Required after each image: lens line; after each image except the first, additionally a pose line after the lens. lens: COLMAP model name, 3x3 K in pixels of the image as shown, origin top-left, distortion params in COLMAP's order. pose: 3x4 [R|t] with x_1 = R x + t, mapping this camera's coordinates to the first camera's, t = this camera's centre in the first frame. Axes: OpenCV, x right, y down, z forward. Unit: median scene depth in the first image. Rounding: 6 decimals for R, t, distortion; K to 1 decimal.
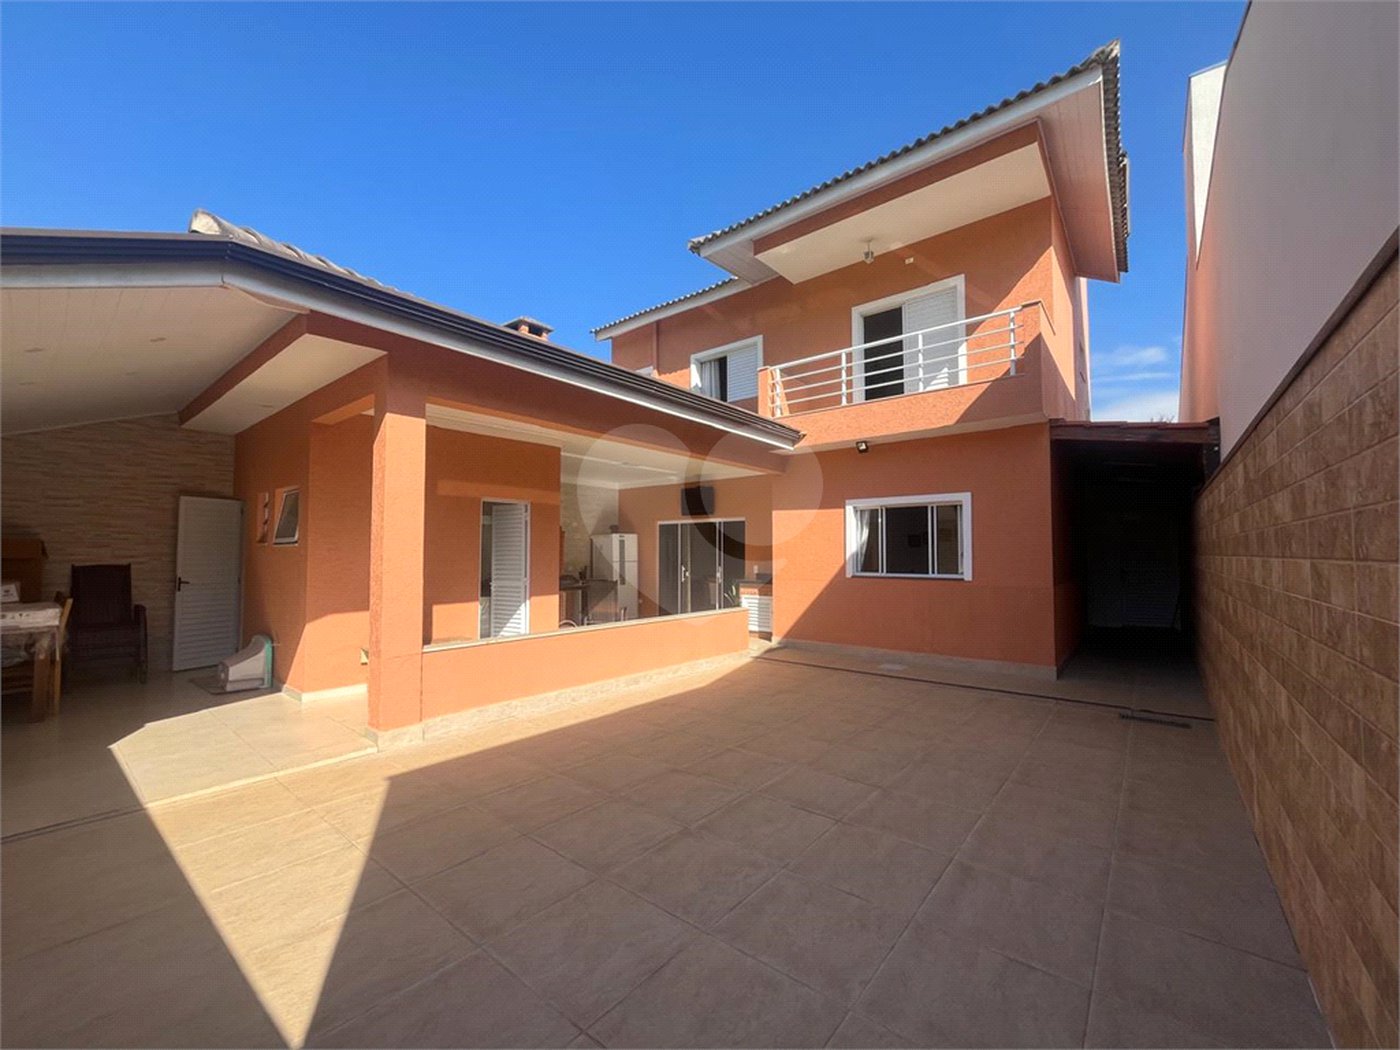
lens RADIAL K [[561.1, 0, 701.0], [0, 561.1, 528.8], [0, 0, 1]] dist [-0.004239, 0.000014]
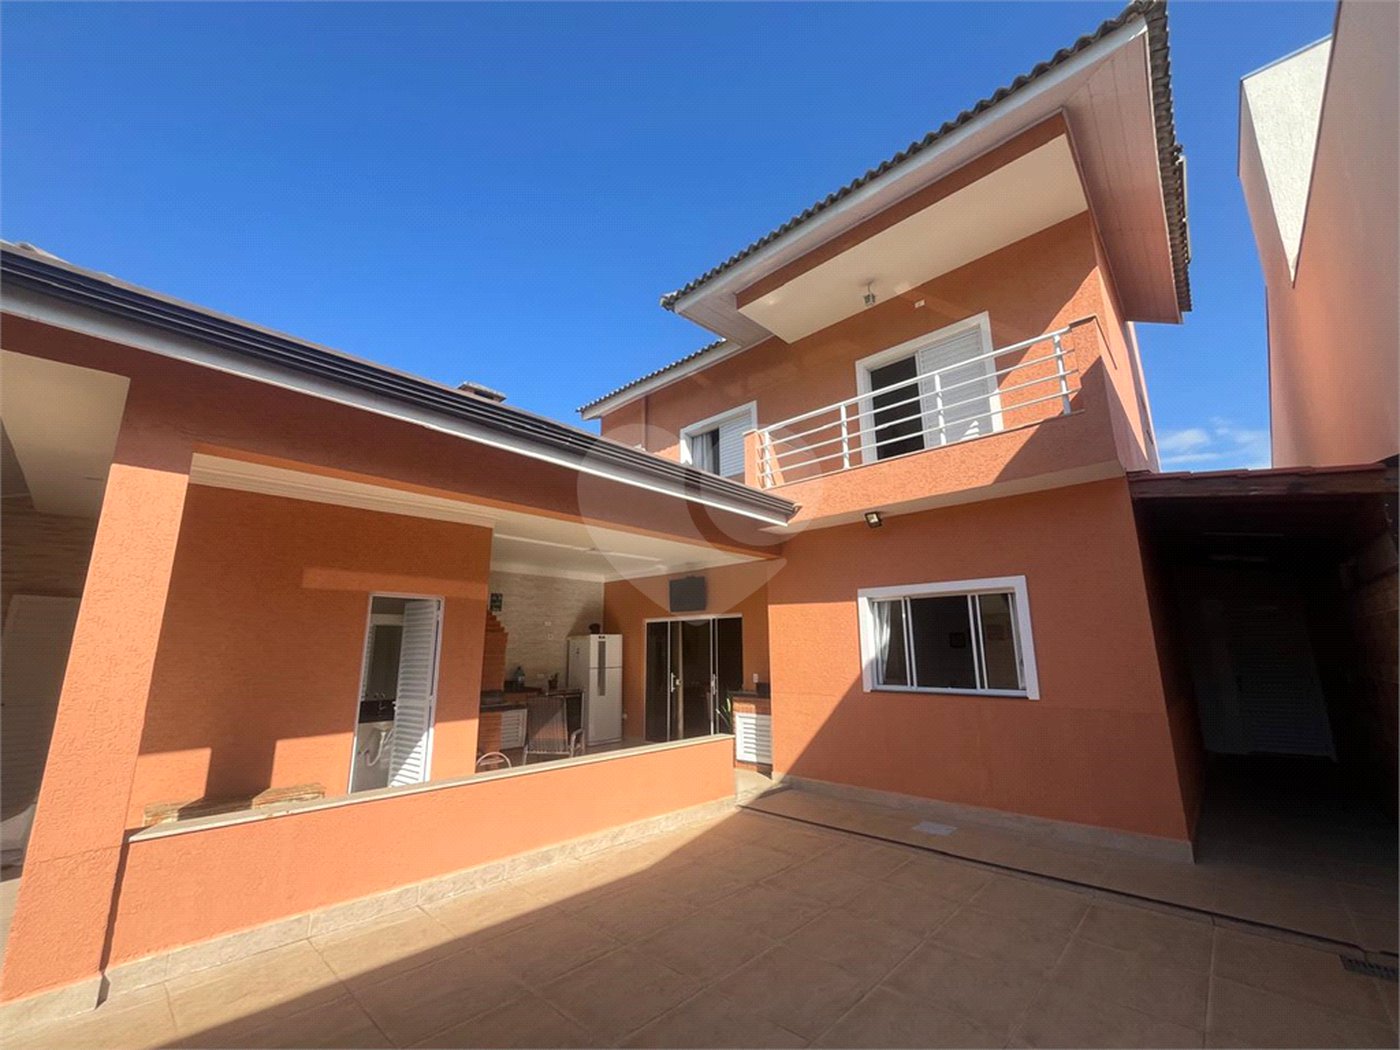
lens RADIAL K [[561.1, 0, 699.2], [0, 561.1, 530.5], [0, 0, 1]] dist [-0.004239, 0.000014]
pose [[0.997321, -0.021872, -0.069804, 0.105466], [0.010032, 0.986132, -0.165662, -0.005445], [0.072459, 0.164518, 0.983709, 0.231071]]
